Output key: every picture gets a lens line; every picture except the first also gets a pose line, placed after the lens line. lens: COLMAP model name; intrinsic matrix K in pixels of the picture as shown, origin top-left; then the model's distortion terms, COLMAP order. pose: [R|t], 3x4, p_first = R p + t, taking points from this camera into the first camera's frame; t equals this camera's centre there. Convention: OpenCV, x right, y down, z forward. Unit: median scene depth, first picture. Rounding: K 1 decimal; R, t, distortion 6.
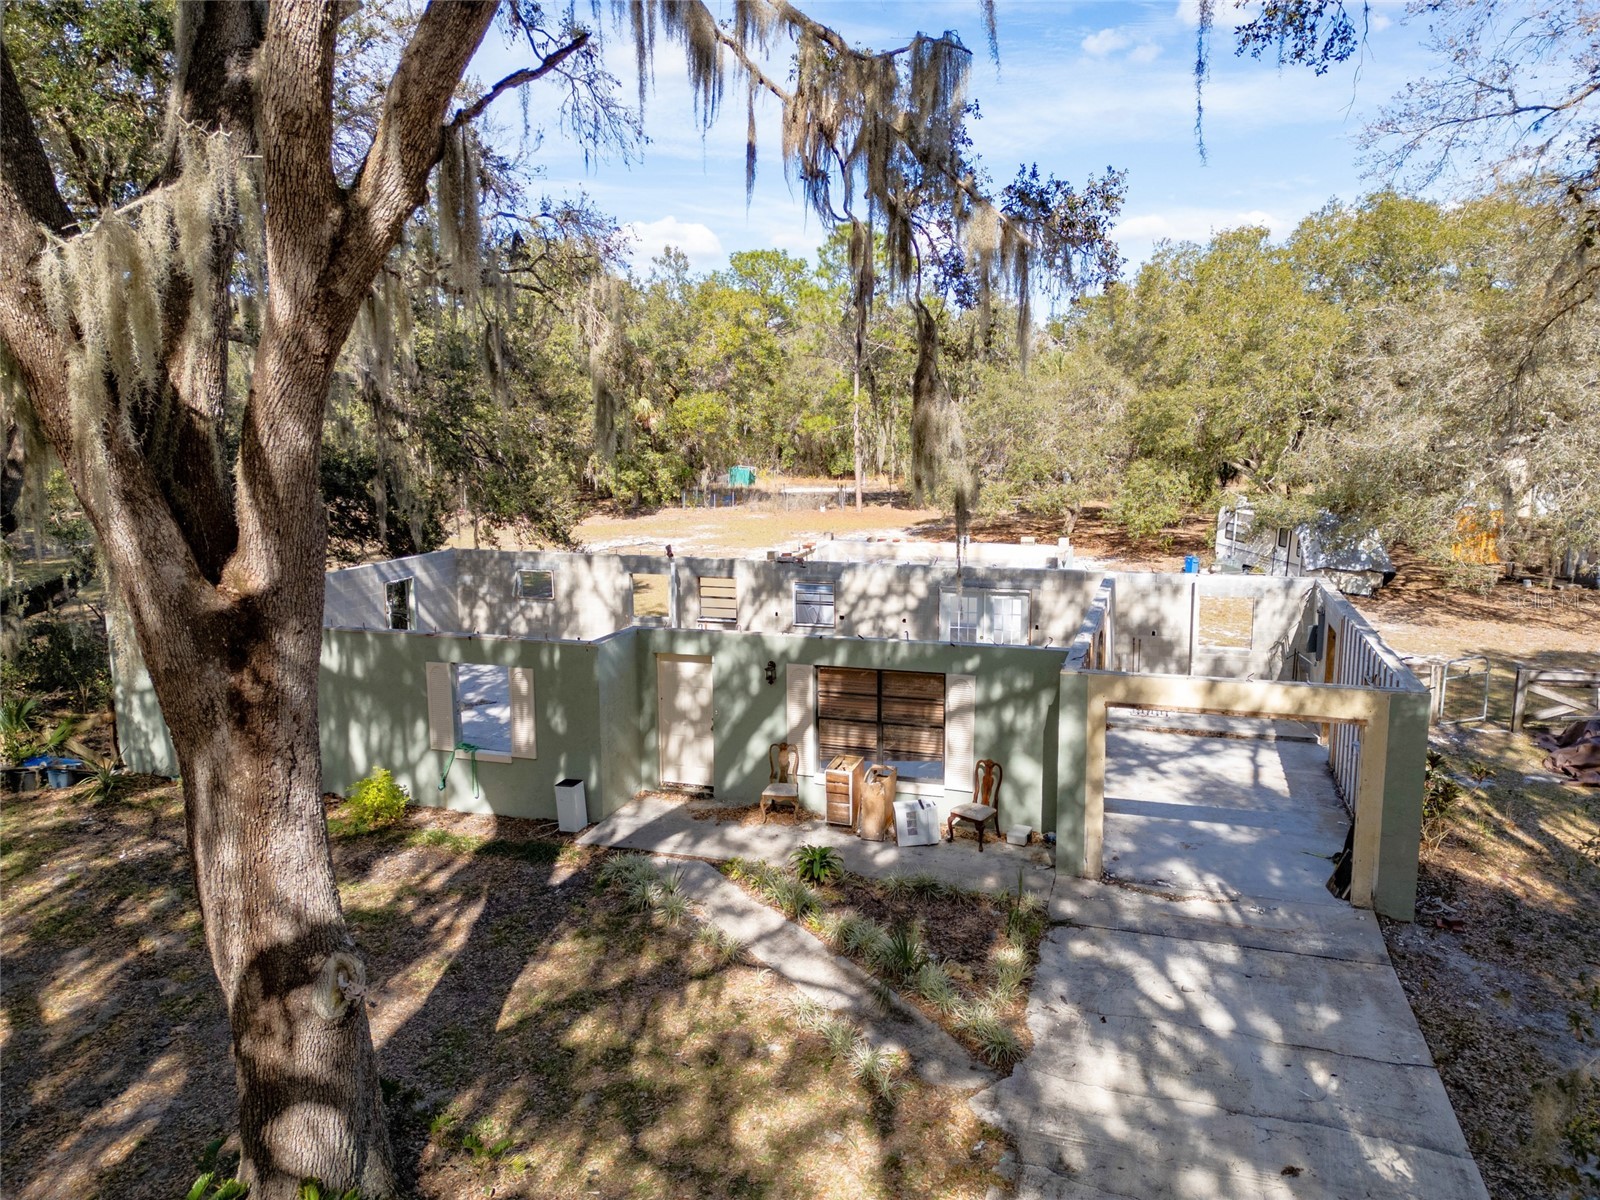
lens RADIAL K [[1118.1, 0, 798.0], [0, 1118.1, 602.6], [0, 0, 1]] dist [0.075158, -0.006271]
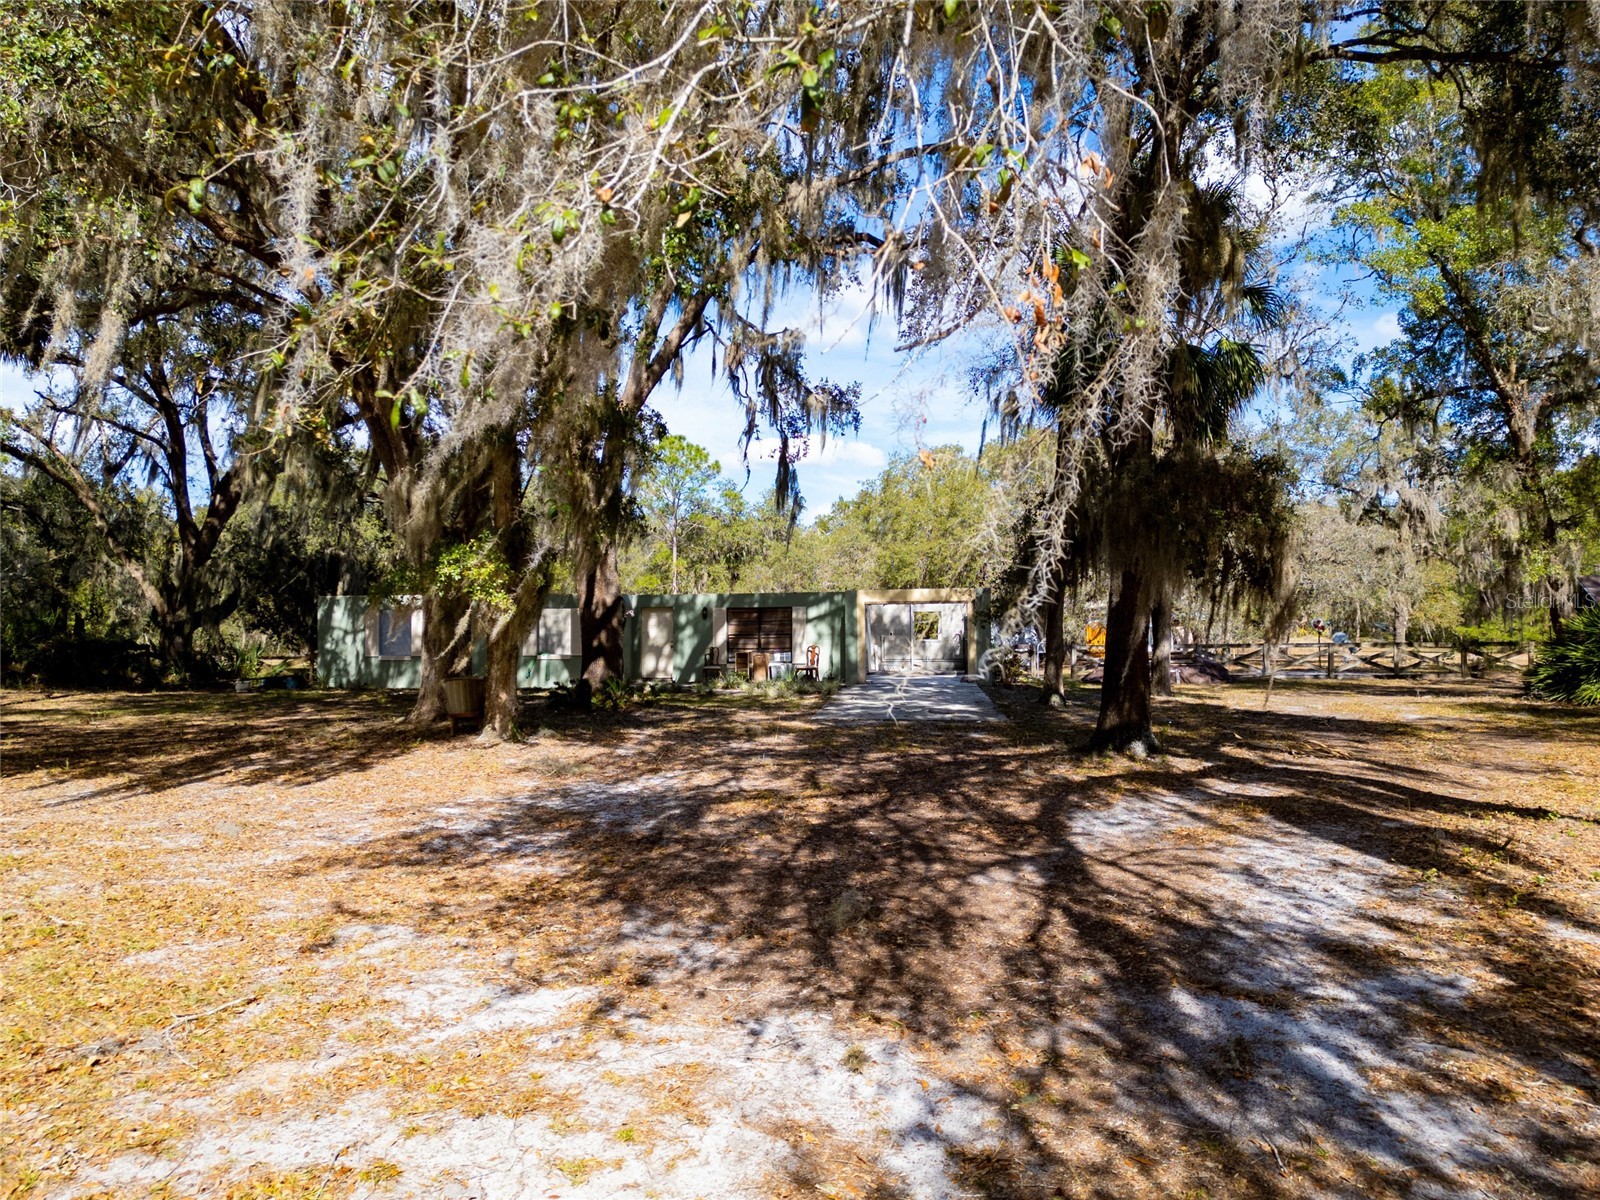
lens RADIAL K [[1118.1, 0, 802.0], [0, 1118.1, 599.2], [0, 0, 1]] dist [0.075158, -0.006271]
pose [[0.979806, 0.046194, 0.194540, -0.277464], [-0.007865, 0.981098, -0.193351, 0.515634], [-0.199795, 0.187916, 0.961649, -1.164237]]
